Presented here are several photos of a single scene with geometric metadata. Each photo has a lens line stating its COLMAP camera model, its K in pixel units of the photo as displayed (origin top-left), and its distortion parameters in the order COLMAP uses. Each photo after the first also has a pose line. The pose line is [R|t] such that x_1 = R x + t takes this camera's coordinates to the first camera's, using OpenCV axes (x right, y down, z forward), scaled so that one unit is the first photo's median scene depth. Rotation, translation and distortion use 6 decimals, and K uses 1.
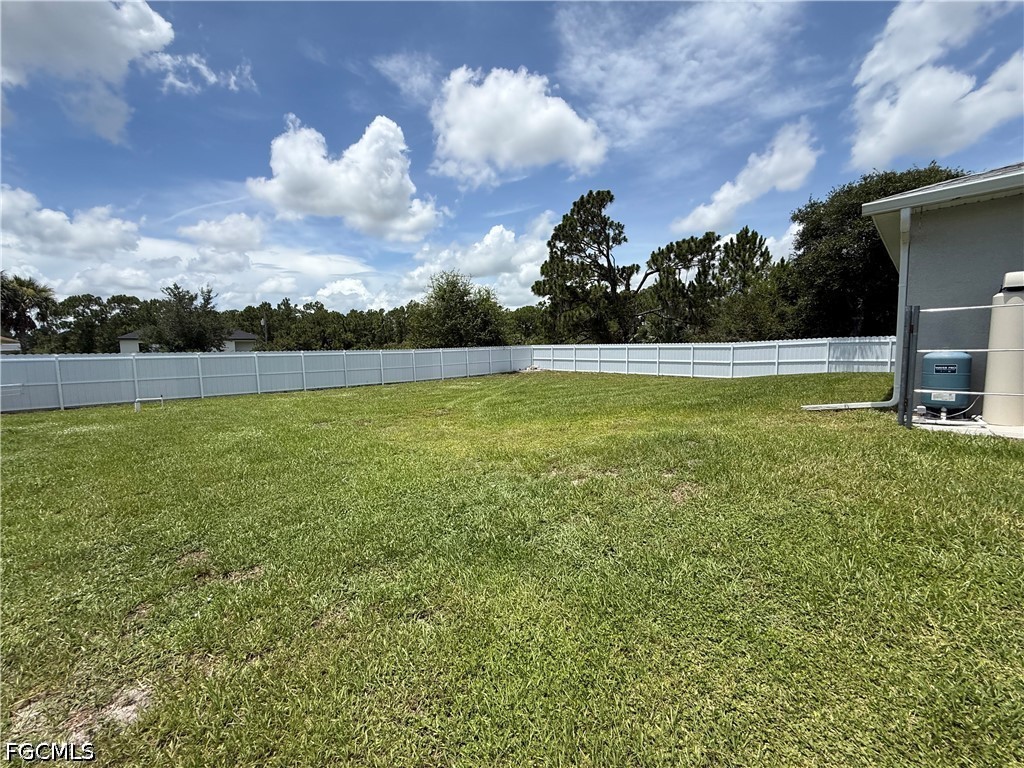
lens RADIAL K [[411.9, 0, 513.3], [0, 411.9, 383.2], [0, 0, 1]] dist [0.002011, 0.000157]
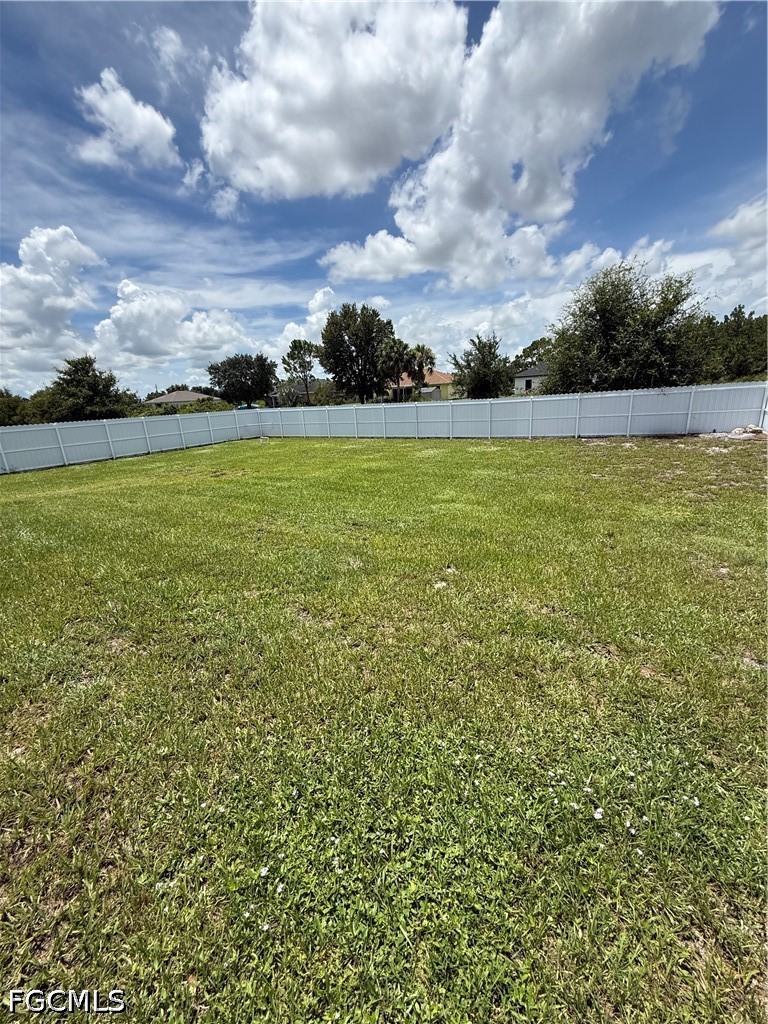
lens RADIAL K [[411.9, 0, 381.5], [0, 411.9, 509.3], [0, 0, 1]] dist [0.002011, 0.000157]
pose [[0.242879, 0.264352, -0.933342, 0.419078], [-0.030400, 0.963754, 0.265055, -0.061821], [0.969580, -0.036003, 0.242111, 0.440417]]
